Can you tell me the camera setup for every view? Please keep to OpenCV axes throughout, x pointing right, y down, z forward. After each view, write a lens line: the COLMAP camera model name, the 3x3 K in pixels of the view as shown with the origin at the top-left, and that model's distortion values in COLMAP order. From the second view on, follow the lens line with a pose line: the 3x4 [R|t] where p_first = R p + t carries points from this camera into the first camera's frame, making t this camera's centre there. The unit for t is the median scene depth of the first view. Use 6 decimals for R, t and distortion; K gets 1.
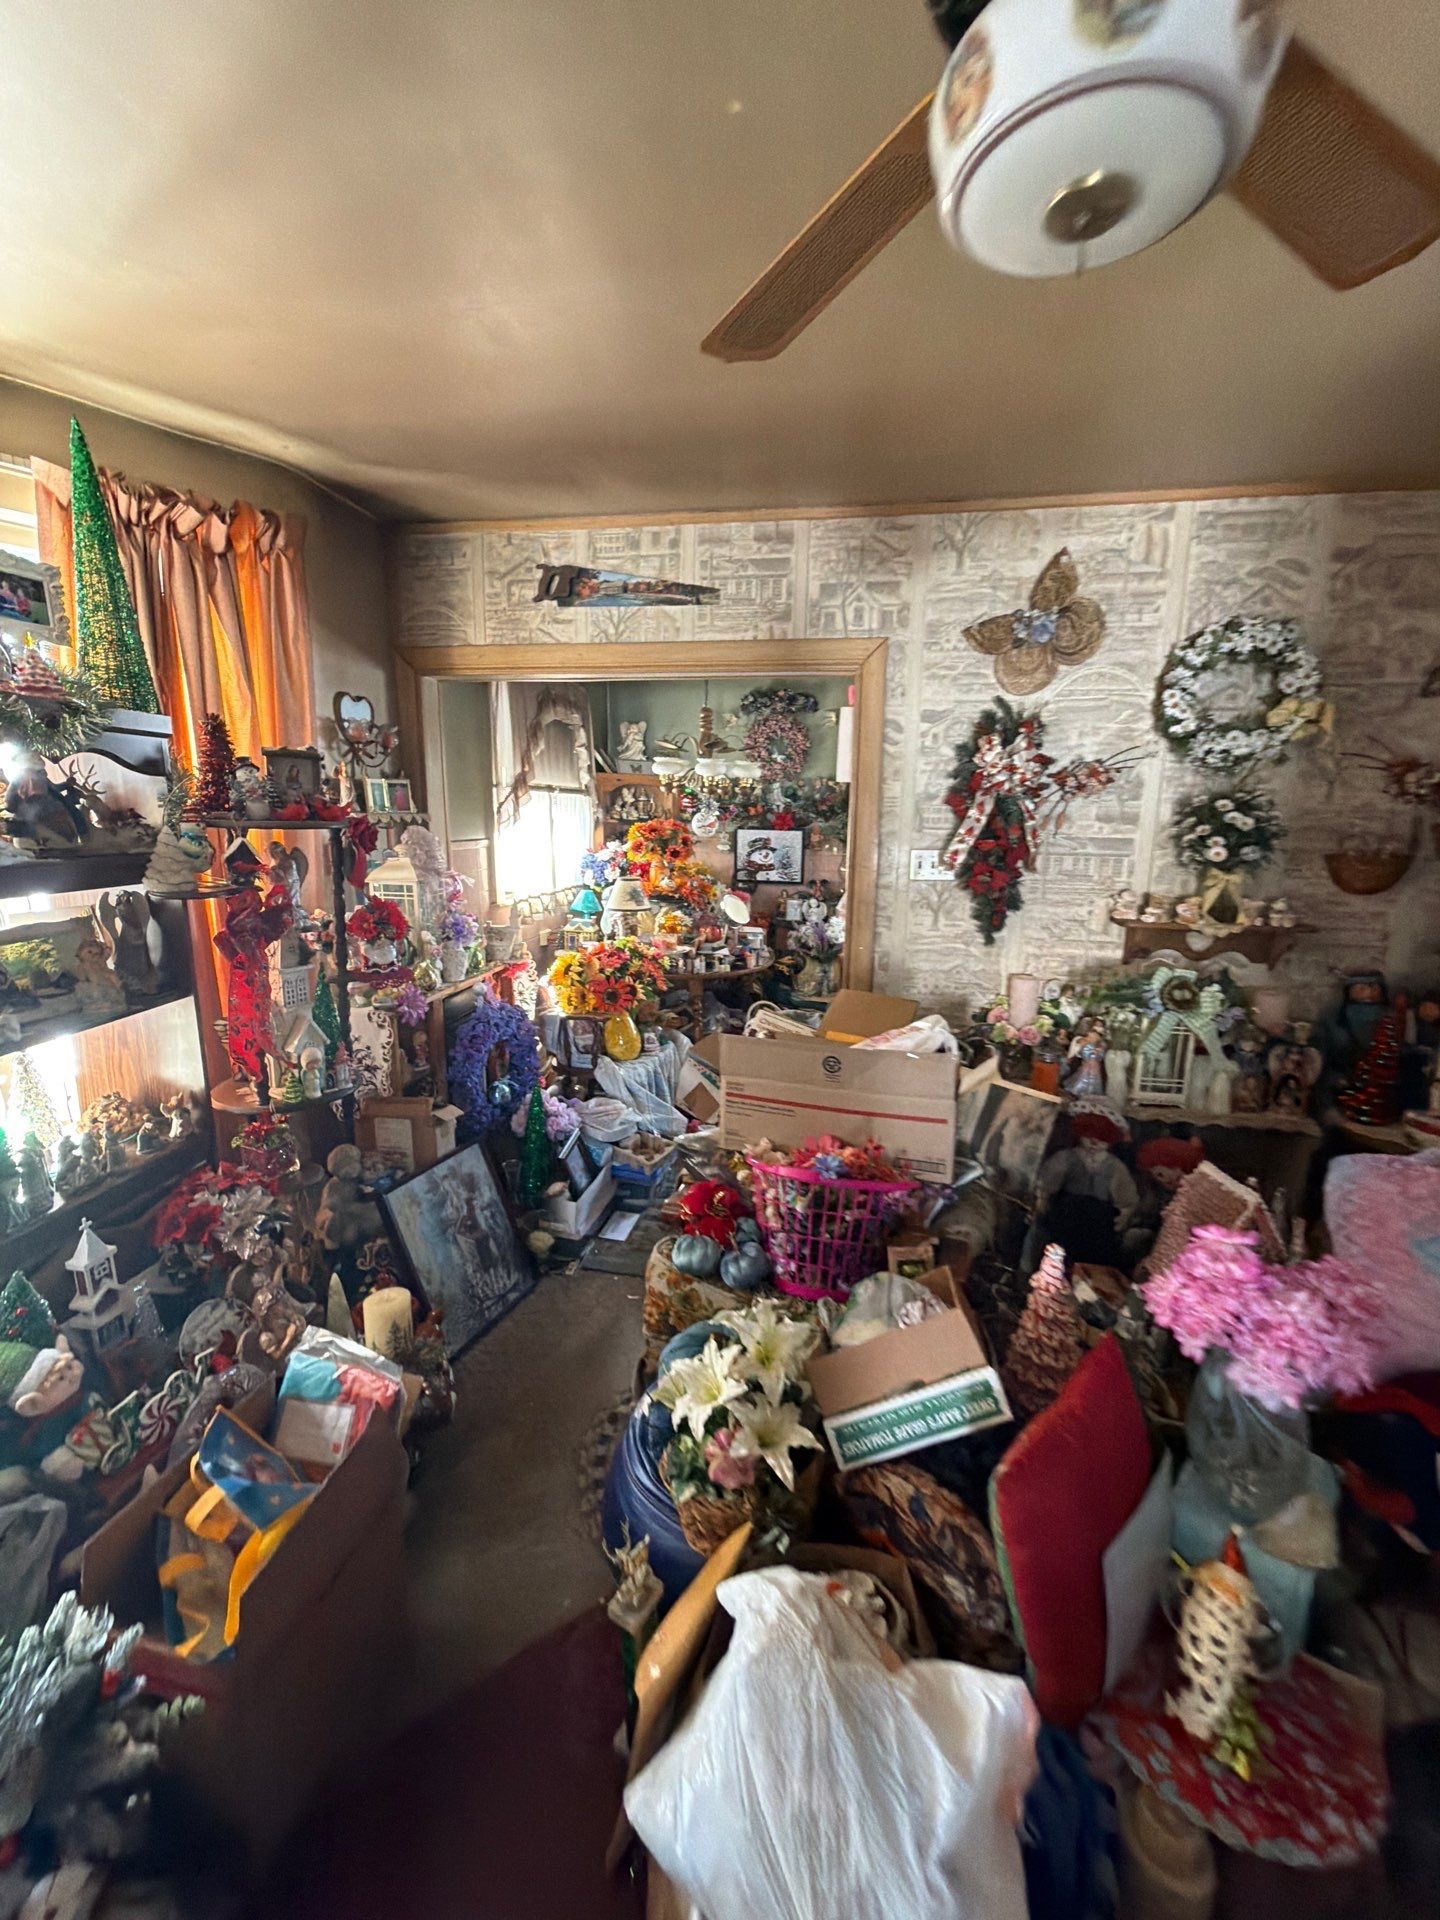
lens RADIAL K [[762.2, 0, 719.2], [0, 762.2, 954.1], [0, 0, 1]] dist [0.001761, 0.000067]
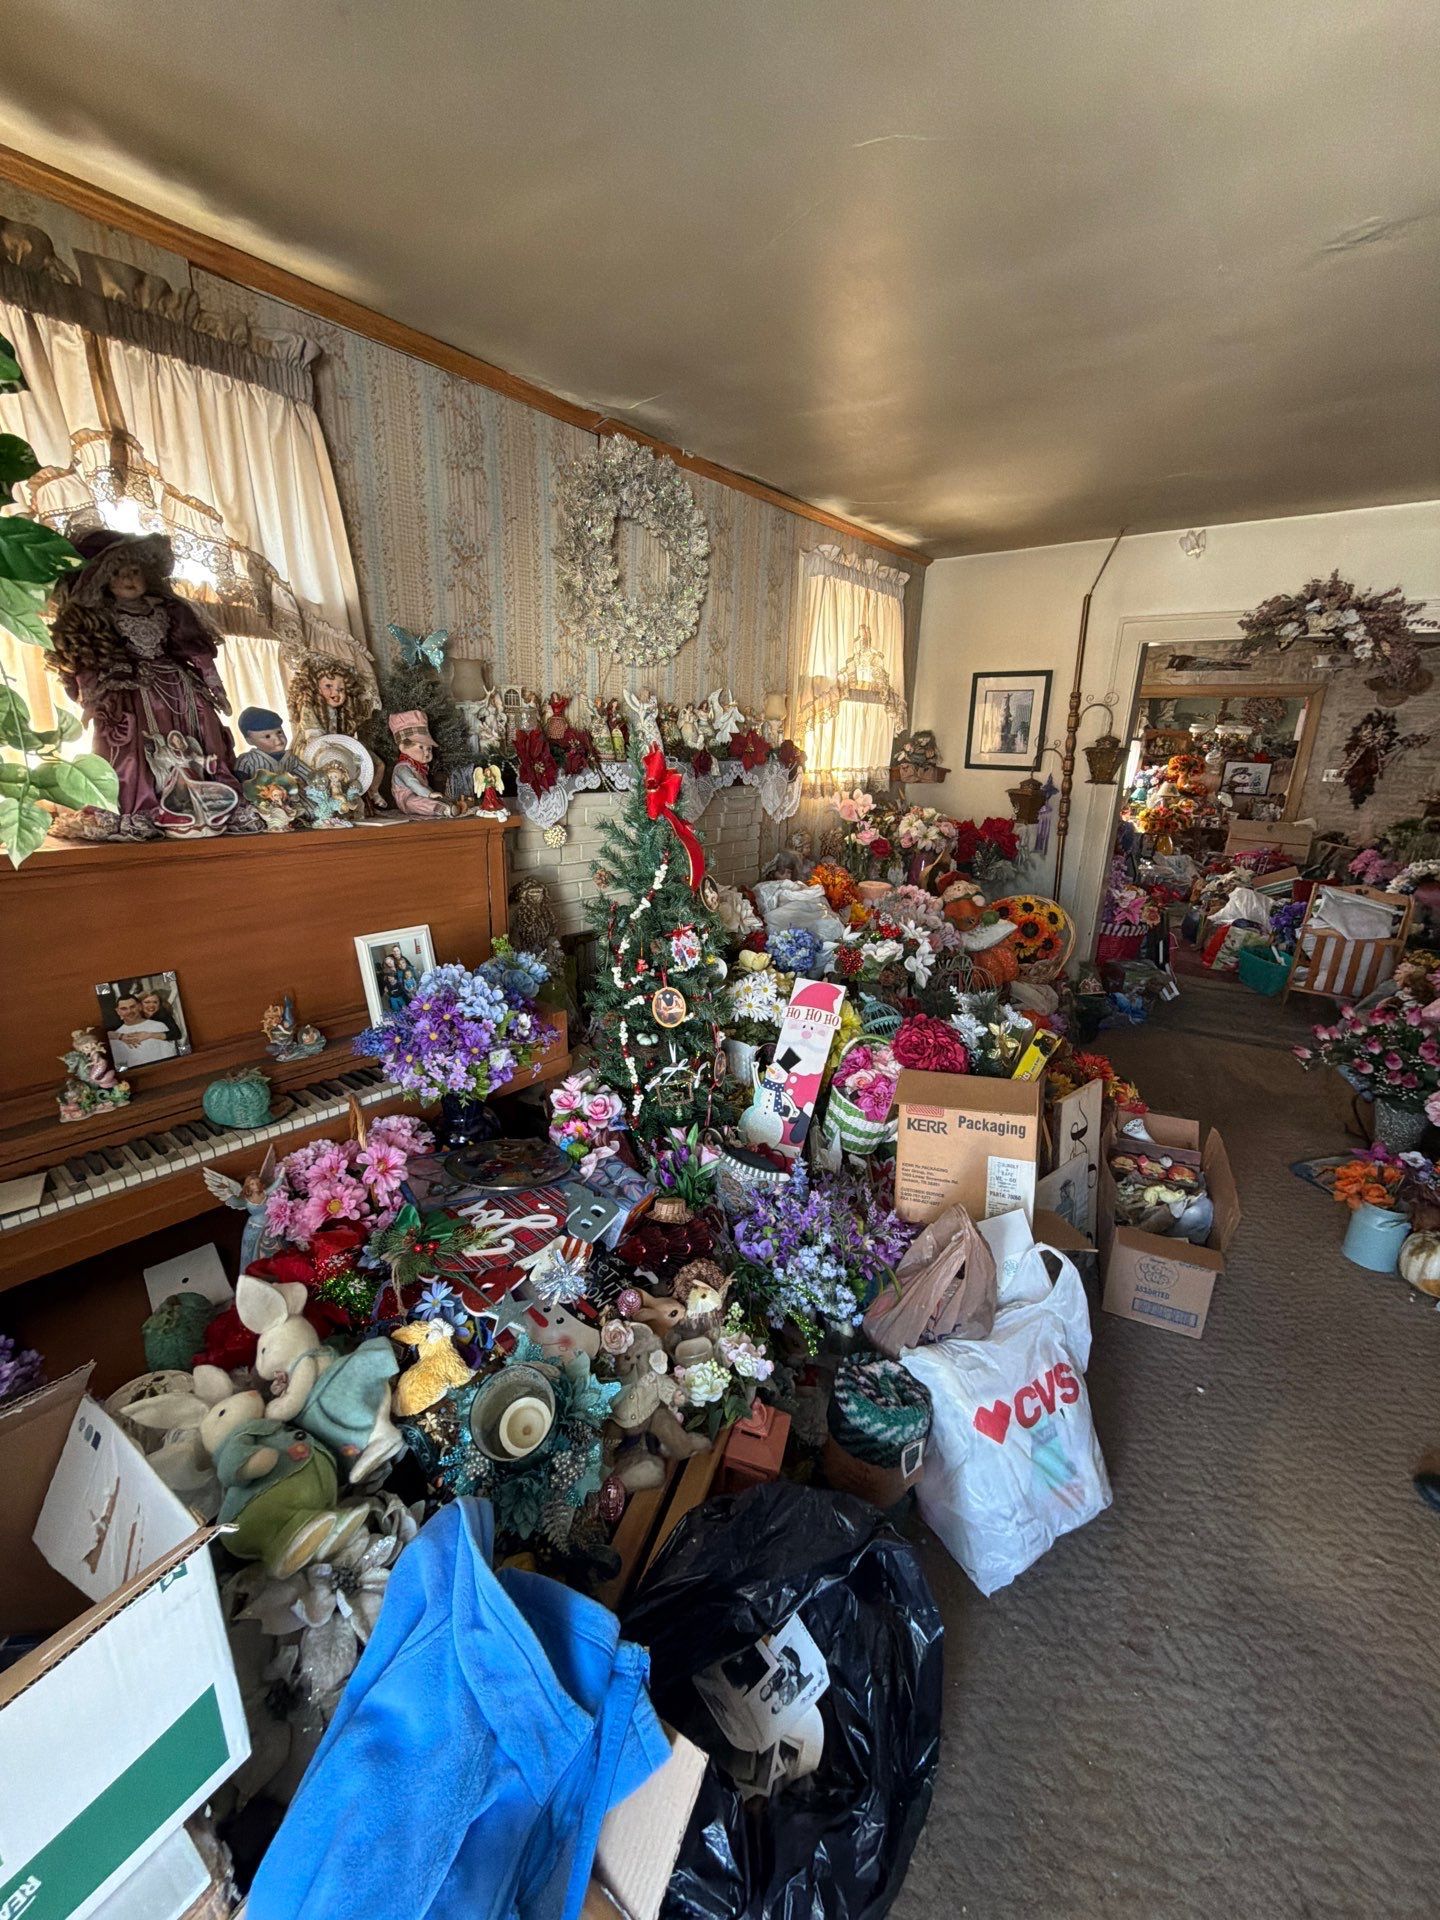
lens RADIAL K [[762.2, 0, 714.6], [0, 762.2, 955.5], [0, 0, 1]] dist [0.001761, 0.000067]
pose [[0.872686, 0.148174, -0.465256, -0.207188], [-0.108696, 0.987888, 0.110739, 0.356455], [0.476030, -0.046069, 0.878222, -1.904328]]
